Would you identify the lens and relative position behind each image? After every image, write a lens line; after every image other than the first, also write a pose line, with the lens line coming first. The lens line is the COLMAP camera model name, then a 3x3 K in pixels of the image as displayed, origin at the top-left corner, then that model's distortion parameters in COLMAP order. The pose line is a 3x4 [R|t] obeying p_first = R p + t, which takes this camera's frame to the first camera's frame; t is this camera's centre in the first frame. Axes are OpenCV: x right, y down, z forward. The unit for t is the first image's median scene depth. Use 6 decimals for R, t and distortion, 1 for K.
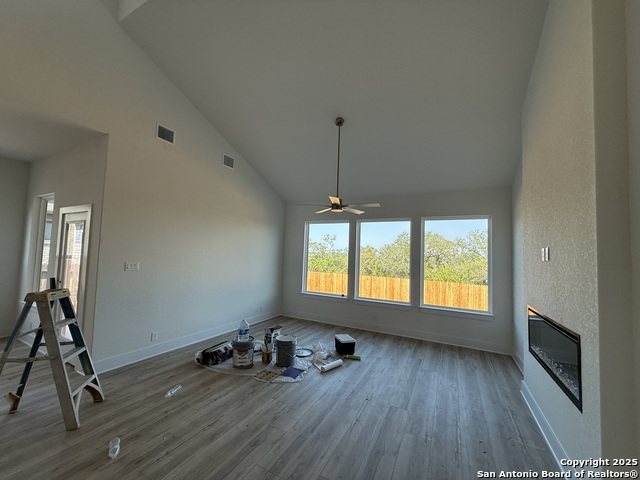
lens RADIAL K [[251.9, 0, 320.0], [0, 251.9, 240.6], [0, 0, 1]] dist [0.001255, 0.000396]
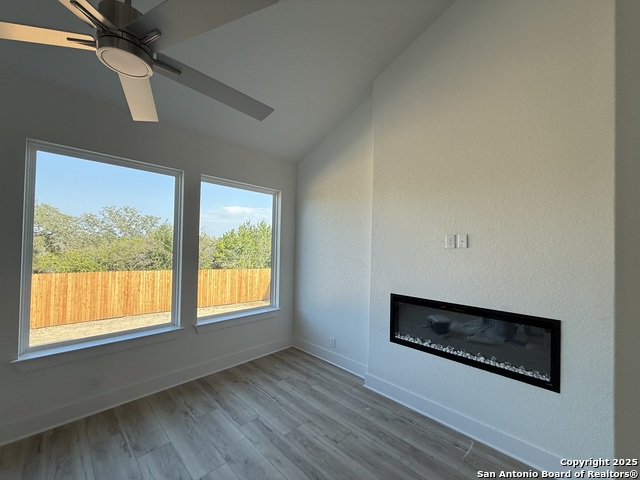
lens RADIAL K [[251.9, 0, 316.7], [0, 251.9, 241.9], [0, 0, 1]] dist [0.001255, 0.000396]
pose [[0.285560, -0.008850, 0.958320, -0.095481], [-0.070977, 0.997016, 0.030357, 0.029764], [-0.955729, -0.076687, 0.284080, 0.595354]]
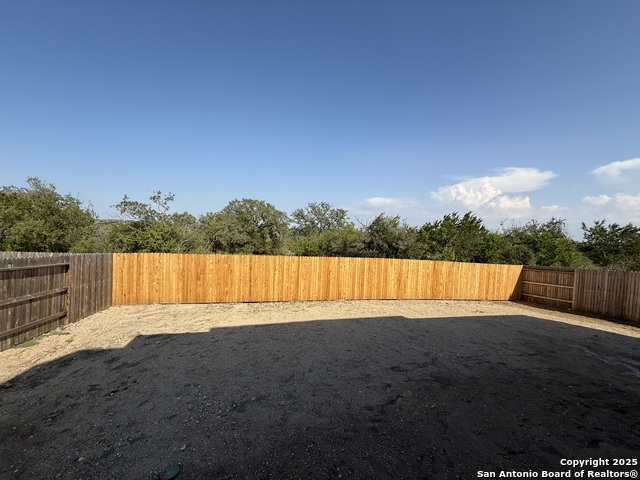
lens RADIAL K [[251.9, 0, 321.1], [0, 251.9, 235.2], [0, 0, 1]] dist [0.001255, 0.000396]
pose [[0.734846, -0.008214, 0.678184, -0.662368], [-0.058701, 0.995404, 0.075661, 0.097457], [-0.675689, -0.095409, 0.730987, 1.517372]]
